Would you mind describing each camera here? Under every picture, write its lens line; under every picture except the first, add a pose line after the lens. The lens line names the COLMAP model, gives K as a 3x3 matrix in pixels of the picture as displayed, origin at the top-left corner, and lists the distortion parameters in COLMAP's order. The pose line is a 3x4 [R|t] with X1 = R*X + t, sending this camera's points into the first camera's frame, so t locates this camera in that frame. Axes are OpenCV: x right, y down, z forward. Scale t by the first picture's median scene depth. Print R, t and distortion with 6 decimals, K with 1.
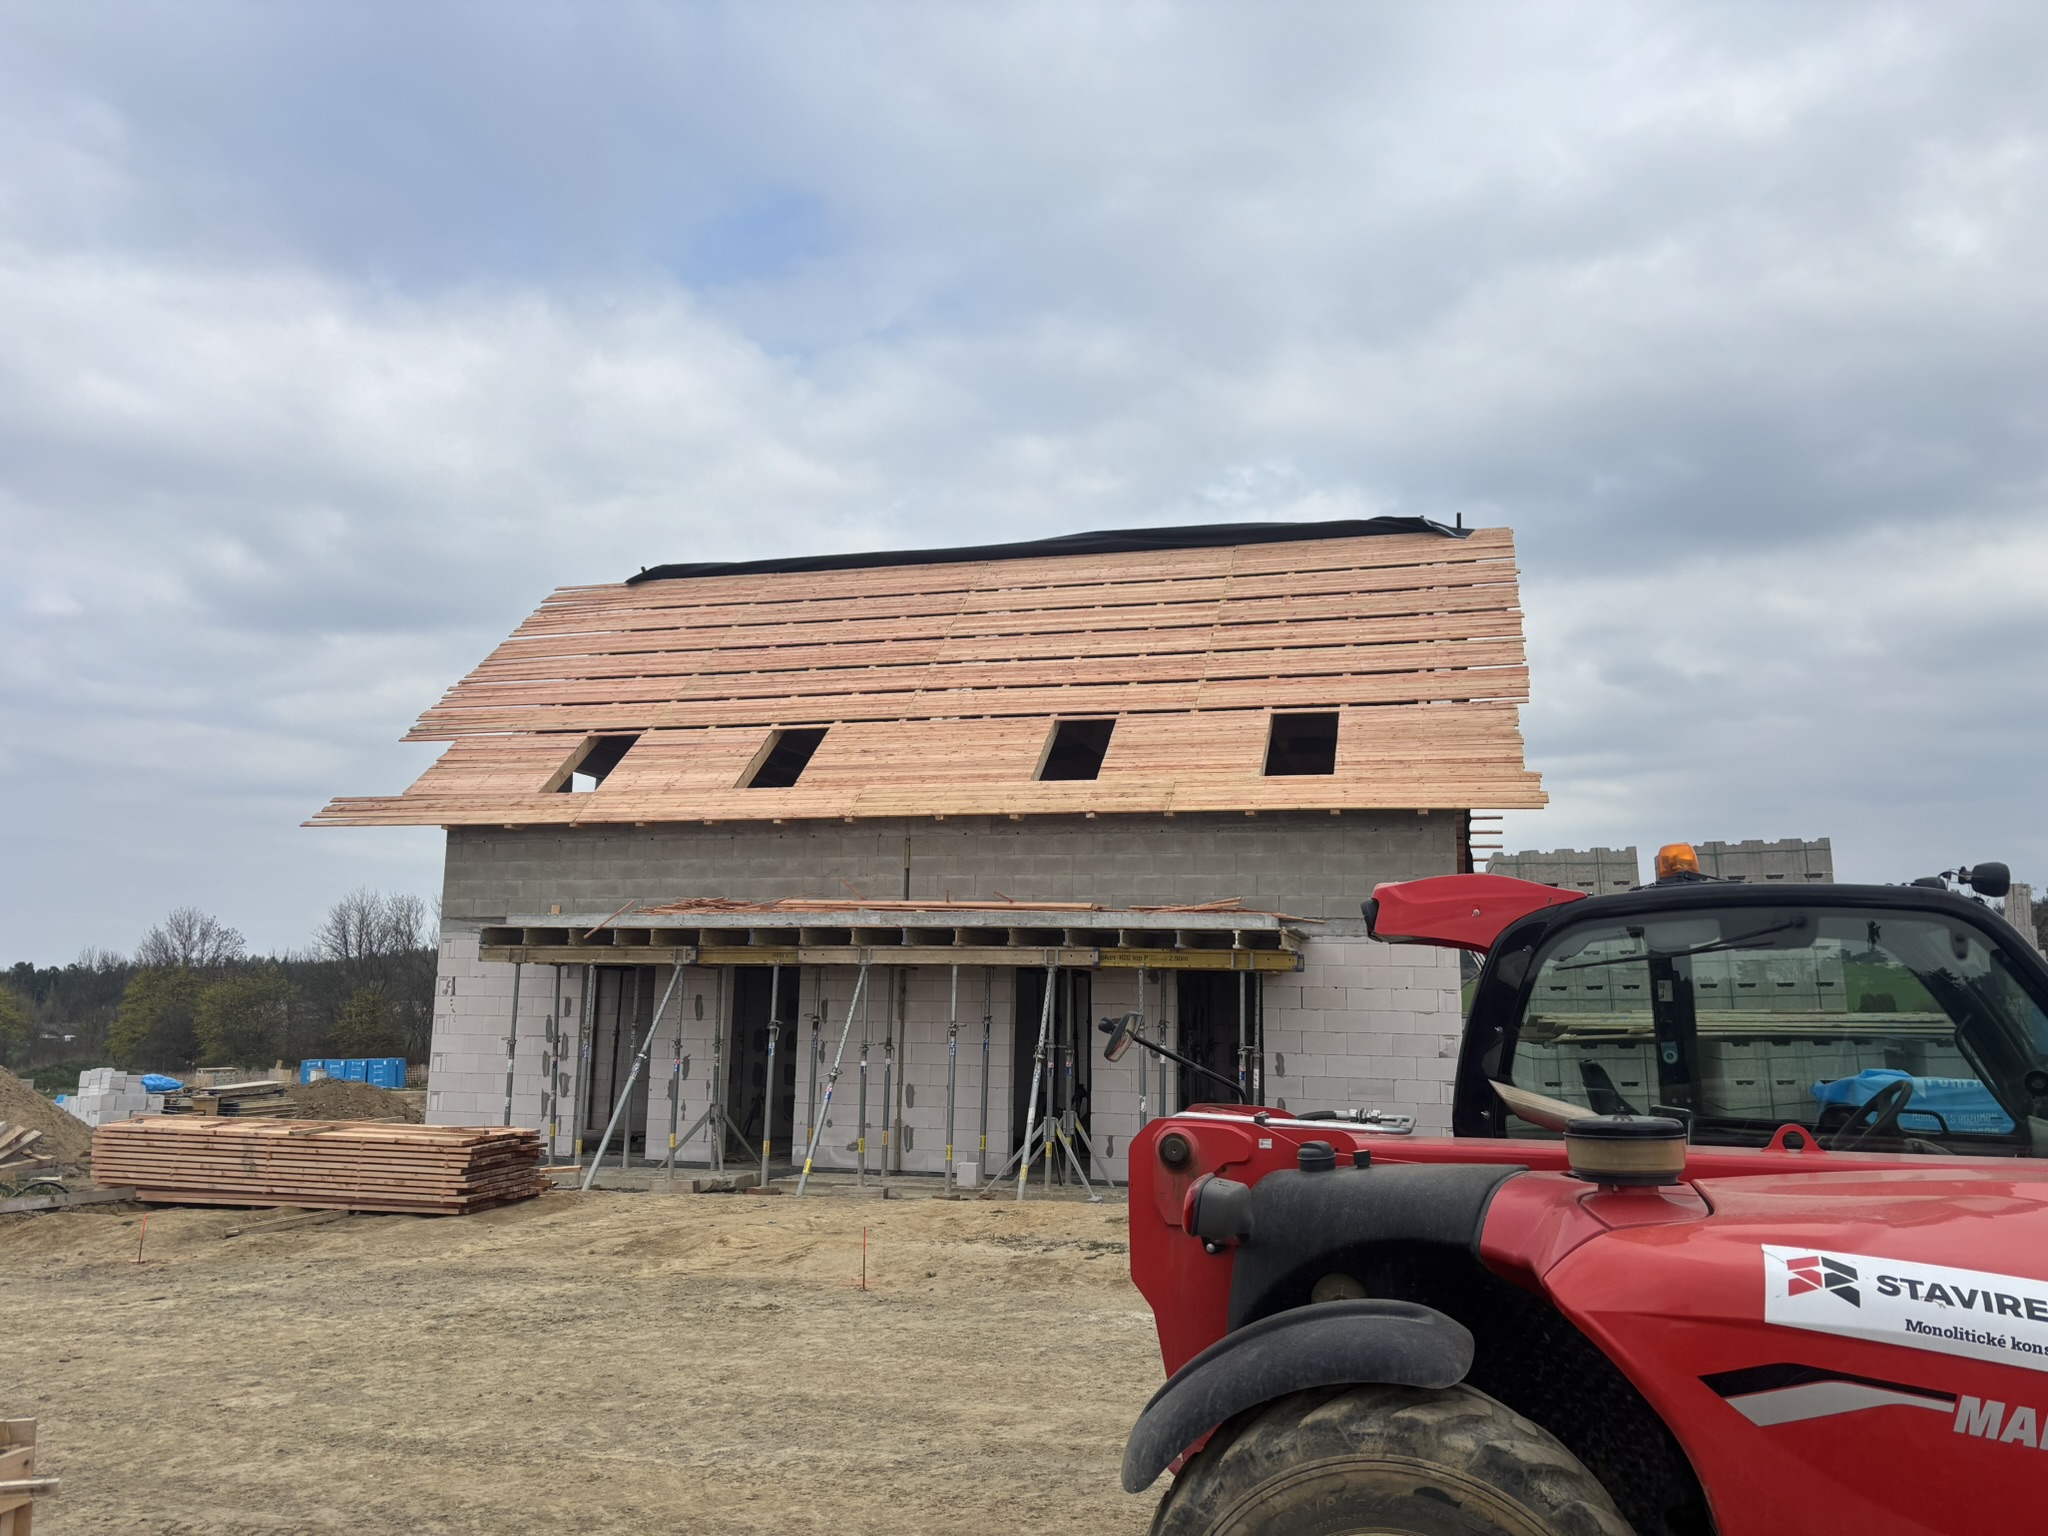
lens RADIAL K [[1555.2, 0, 1018.2], [0, 1555.2, 759.8], [0, 0, 1]] dist [0.036324, -0.035353]
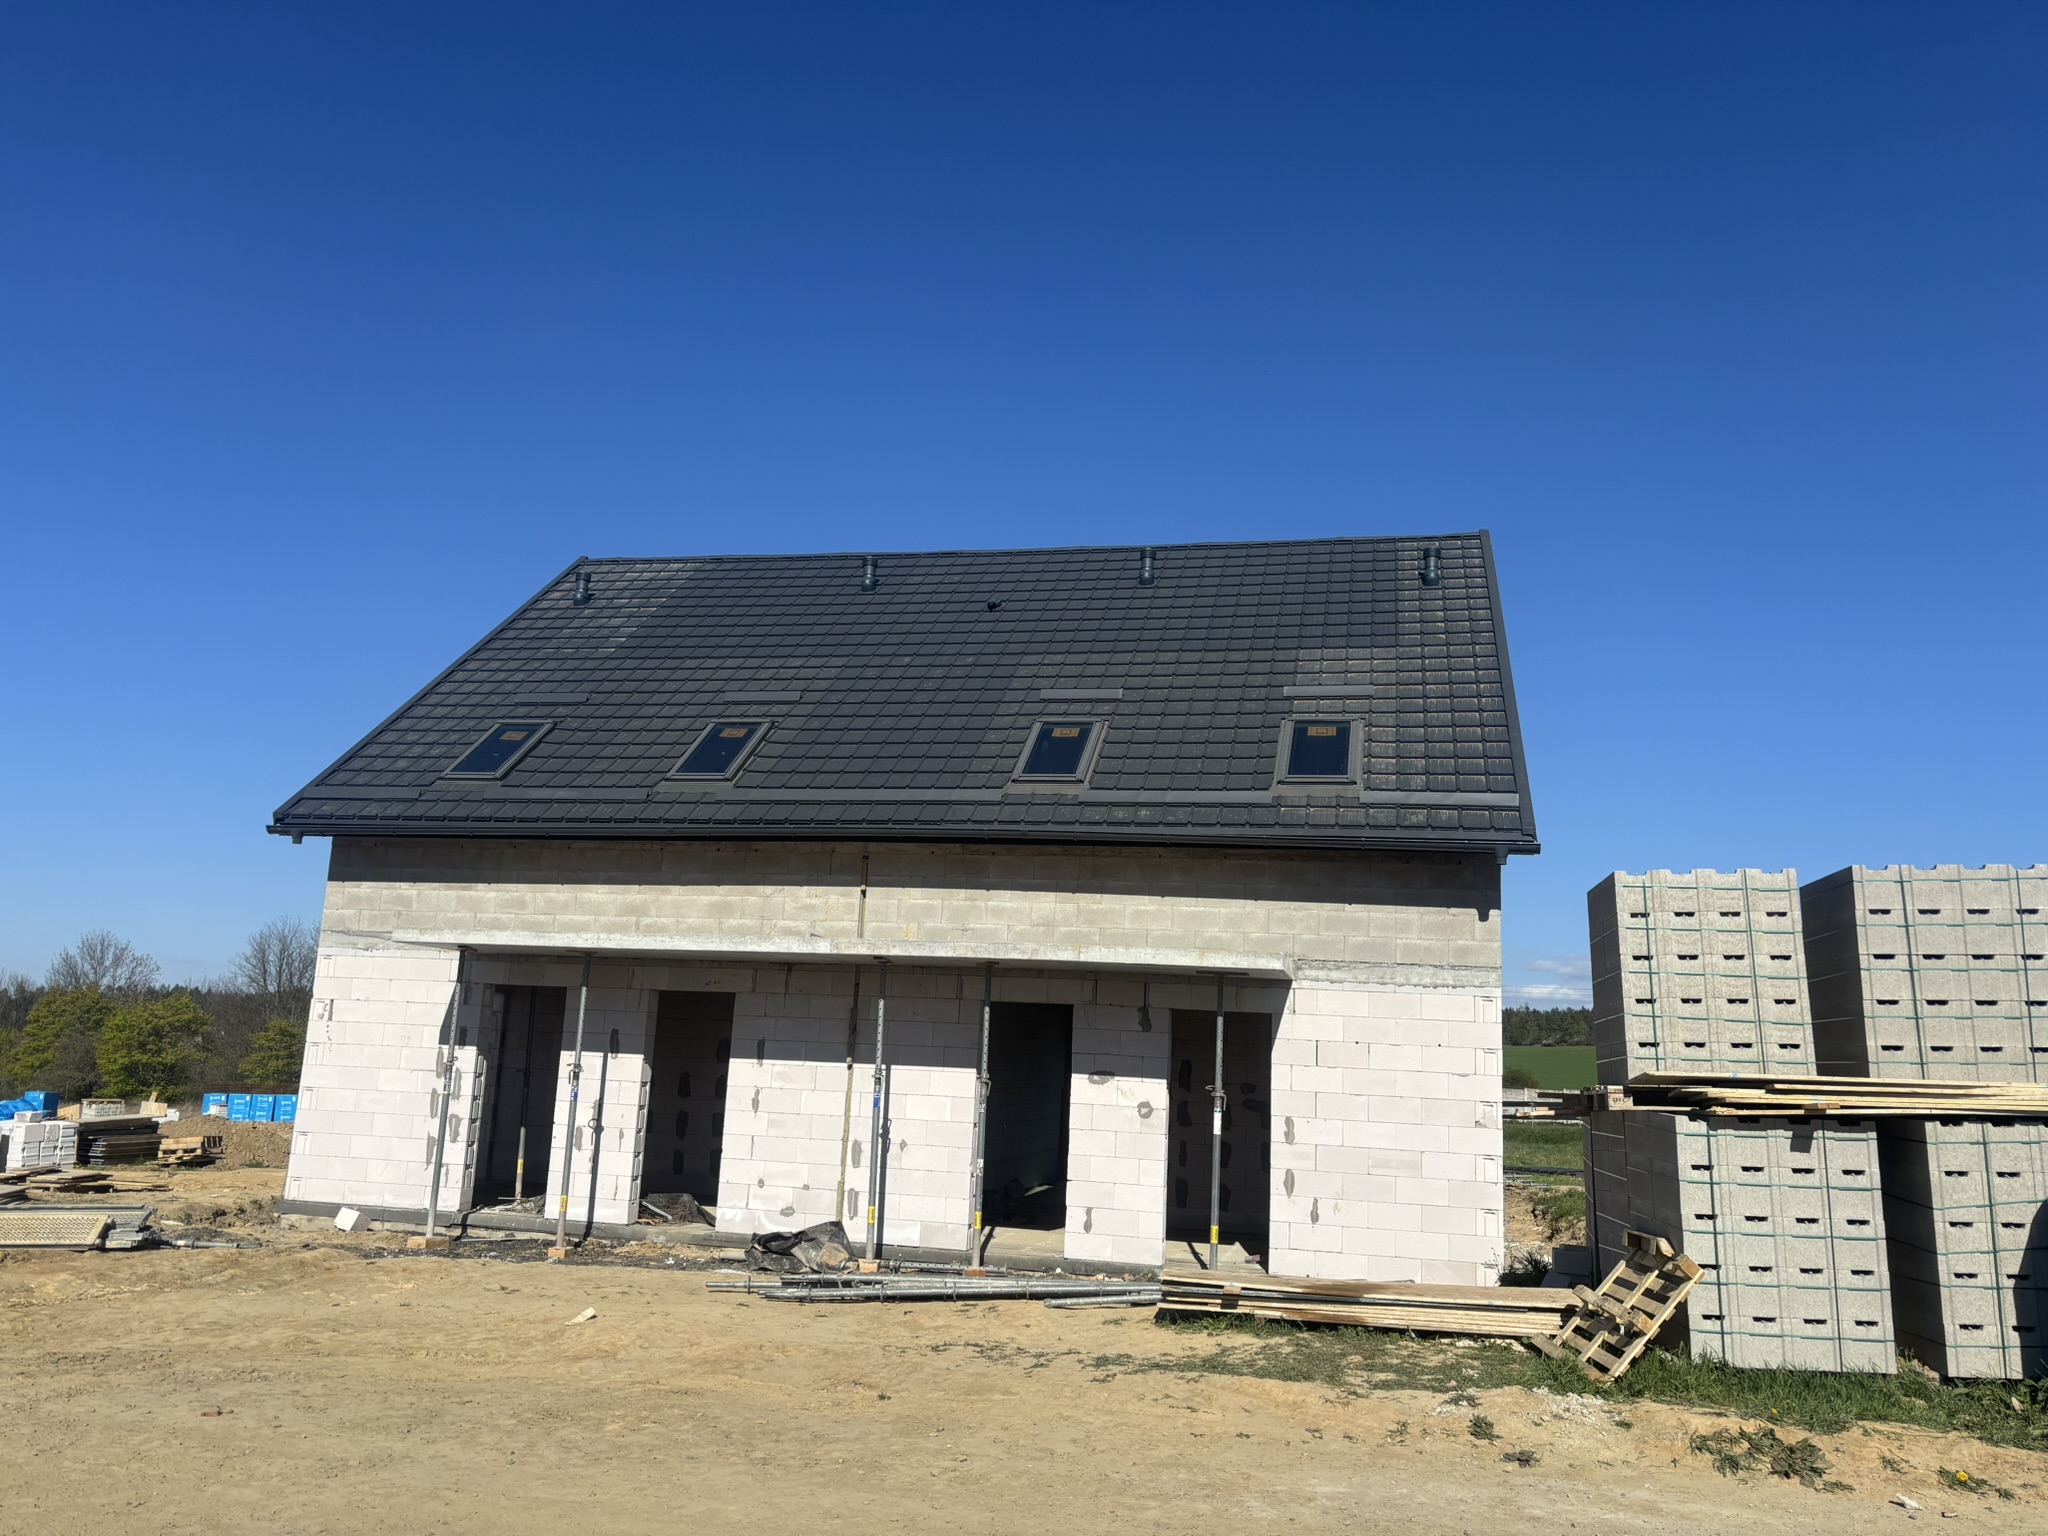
lens RADIAL K [[1555.2, 0, 1032.0], [0, 1555.2, 777.3], [0, 0, 1]] dist [0.036324, -0.035353]
pose [[0.998387, 0.040128, 0.040166, -0.013347], [-0.039117, 0.998906, -0.025629, 0.023184], [-0.041150, 0.024016, 0.998864, 0.114589]]
